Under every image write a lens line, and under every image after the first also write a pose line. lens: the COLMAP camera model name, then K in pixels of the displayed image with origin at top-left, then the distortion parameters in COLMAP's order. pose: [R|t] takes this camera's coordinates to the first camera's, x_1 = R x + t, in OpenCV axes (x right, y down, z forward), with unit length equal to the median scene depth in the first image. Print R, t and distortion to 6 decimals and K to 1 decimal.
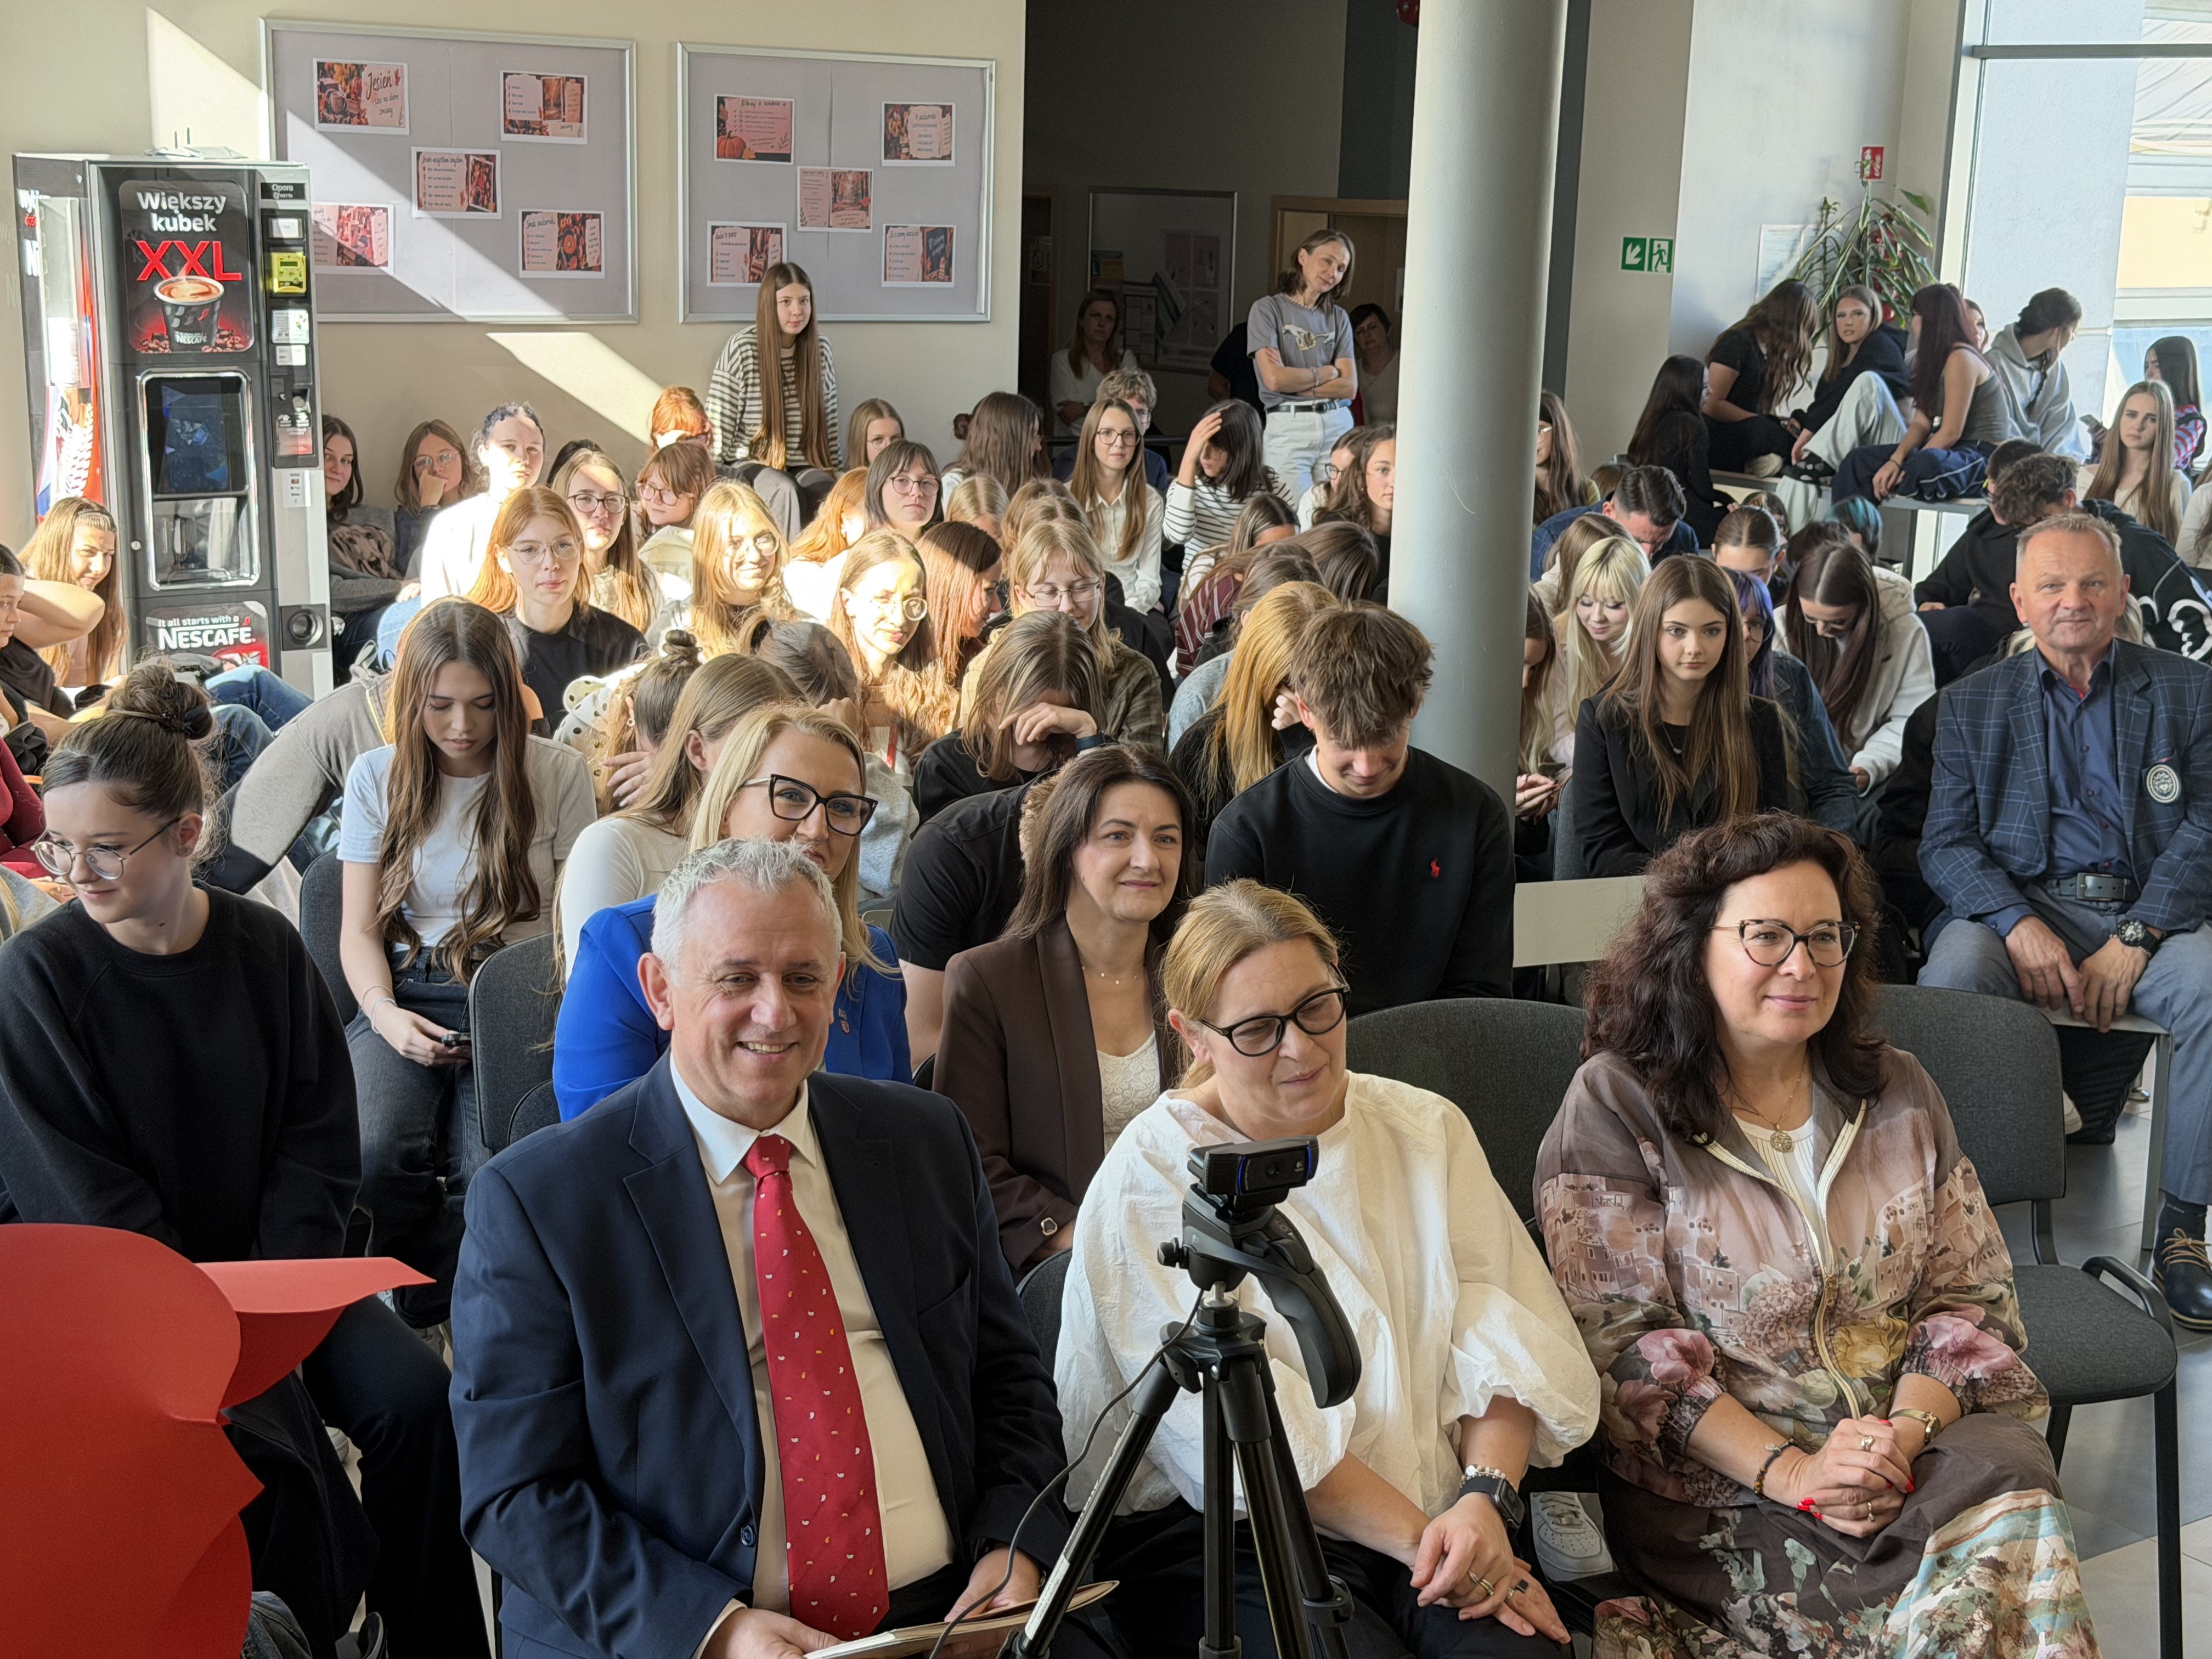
lens RADIAL K [[3131.5, 0, 1106.8], [0, 3131.5, 827.0], [0, 0, 1]] dist [0.041499, 0.000000]
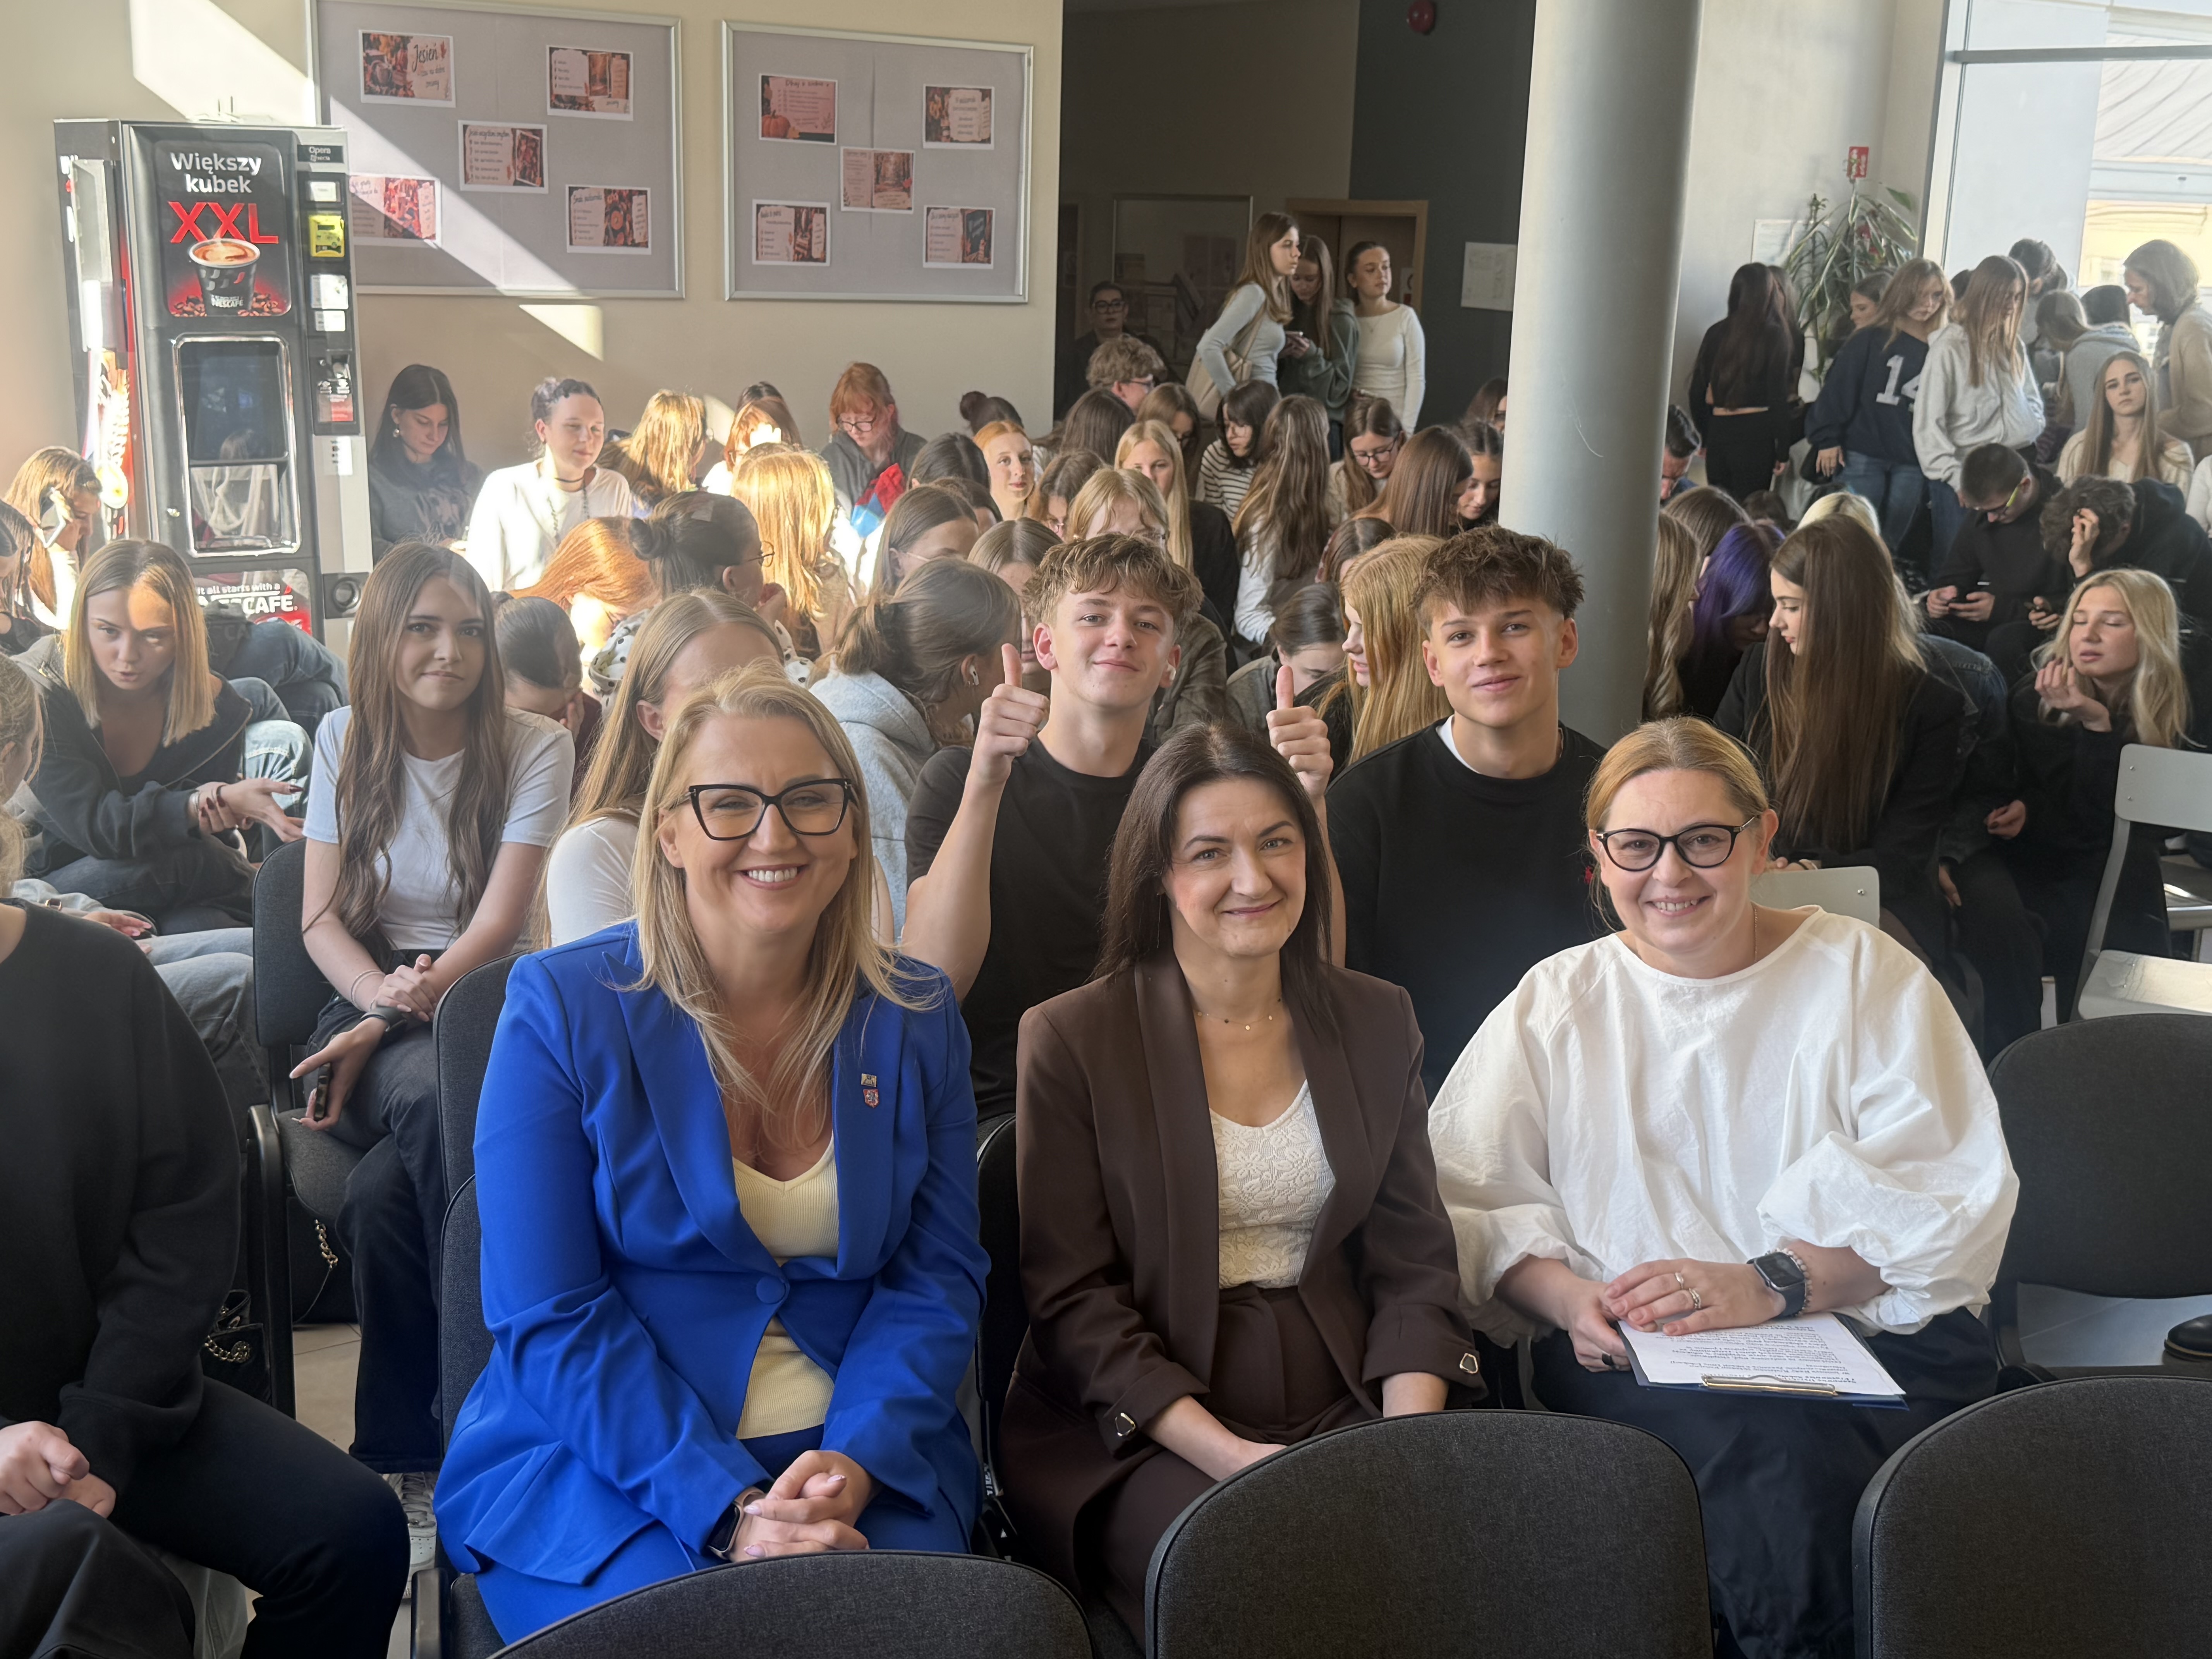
lens RADIAL K [[2685.7, 0, 1105.6], [0, 2685.7, 834.9], [0, 0, 1]] dist [-0.010781, 0.000000]
pose [[0.999994, 0.000473, -0.003483, -0.009861], [-0.000402, 0.999793, 0.020344, -0.004319], [0.003491, -0.020343, 0.999787, 0.131693]]
